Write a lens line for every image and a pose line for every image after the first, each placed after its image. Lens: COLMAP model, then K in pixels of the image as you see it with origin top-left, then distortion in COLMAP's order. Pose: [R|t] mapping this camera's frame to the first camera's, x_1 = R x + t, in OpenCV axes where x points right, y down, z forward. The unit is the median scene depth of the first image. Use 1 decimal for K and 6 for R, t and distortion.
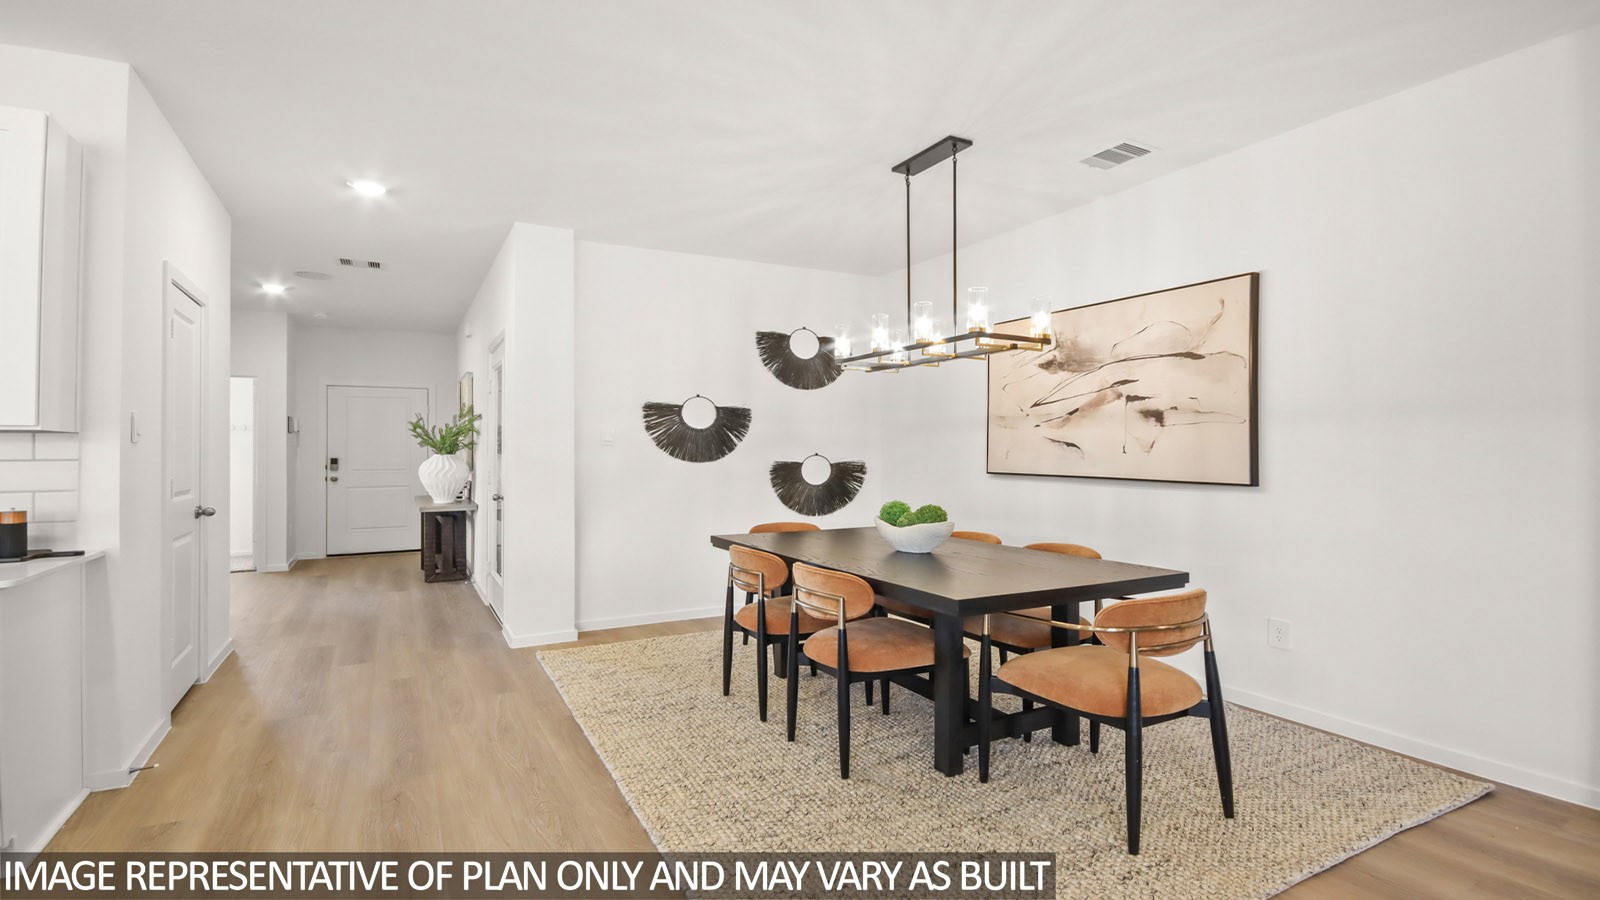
lens RADIAL K [[747.0, 0, 796.1], [0, 747.0, 436.4], [0, 0, 1]] dist [-0.017812, -0.000059]
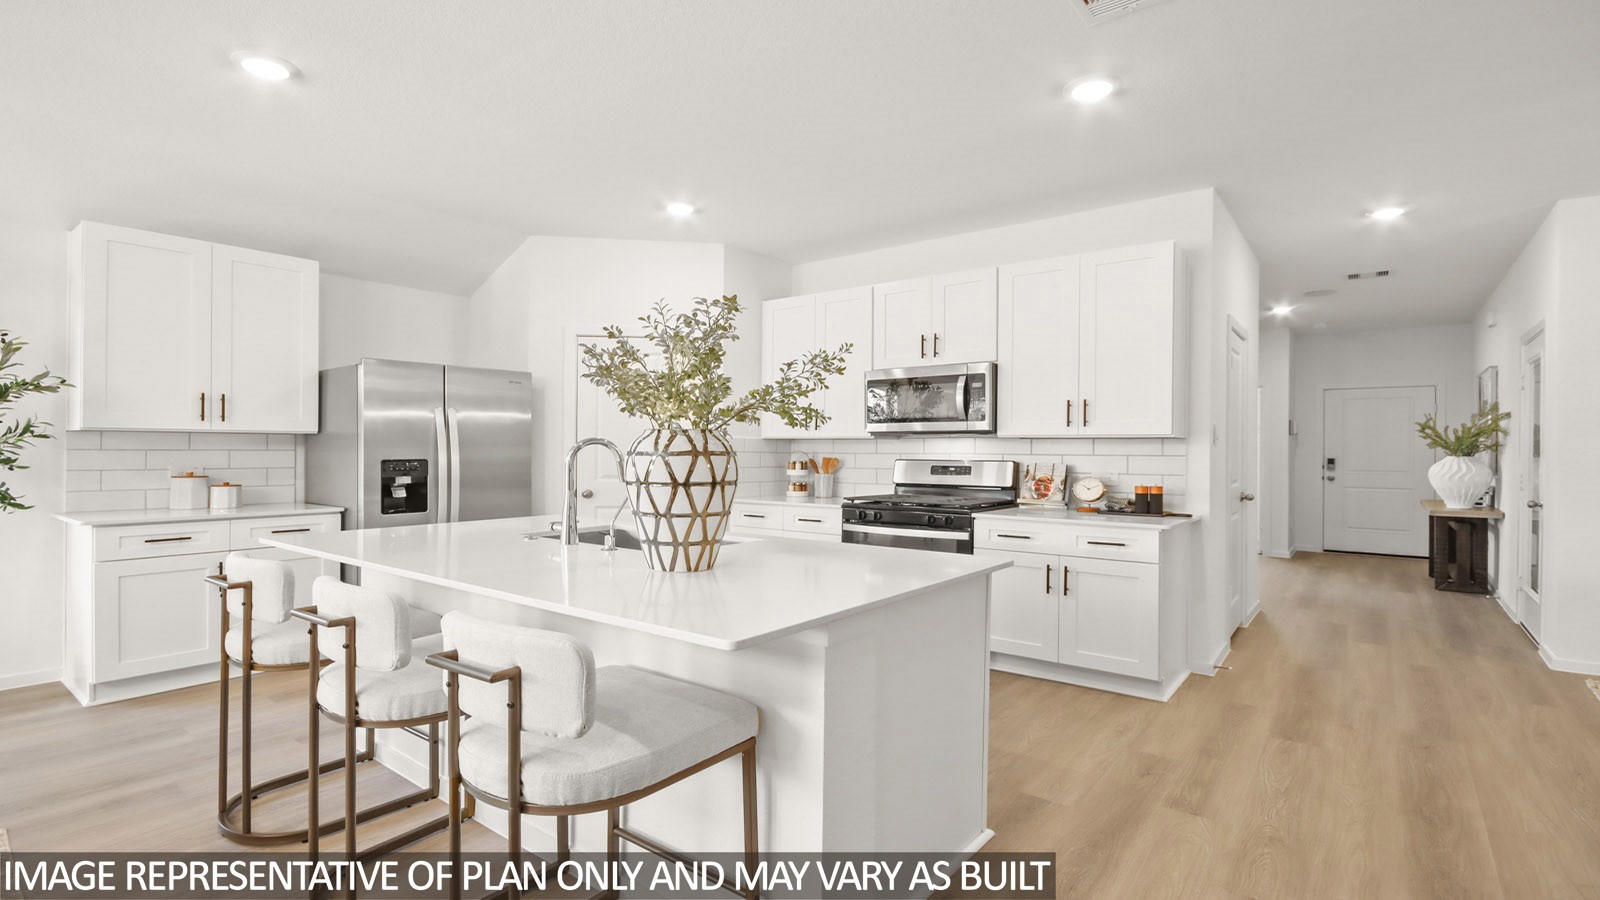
lens RADIAL K [[767.1, 0, 800.0], [0, 767.1, 450.0], [0, 0, 1]] dist [0.036660, -0.026690]
pose [[0.424044, 0.008761, -0.905599, 0.076488], [0.007678, 0.999883, 0.013268, -0.004310], [0.905609, -0.012579, 0.423927, -0.211947]]
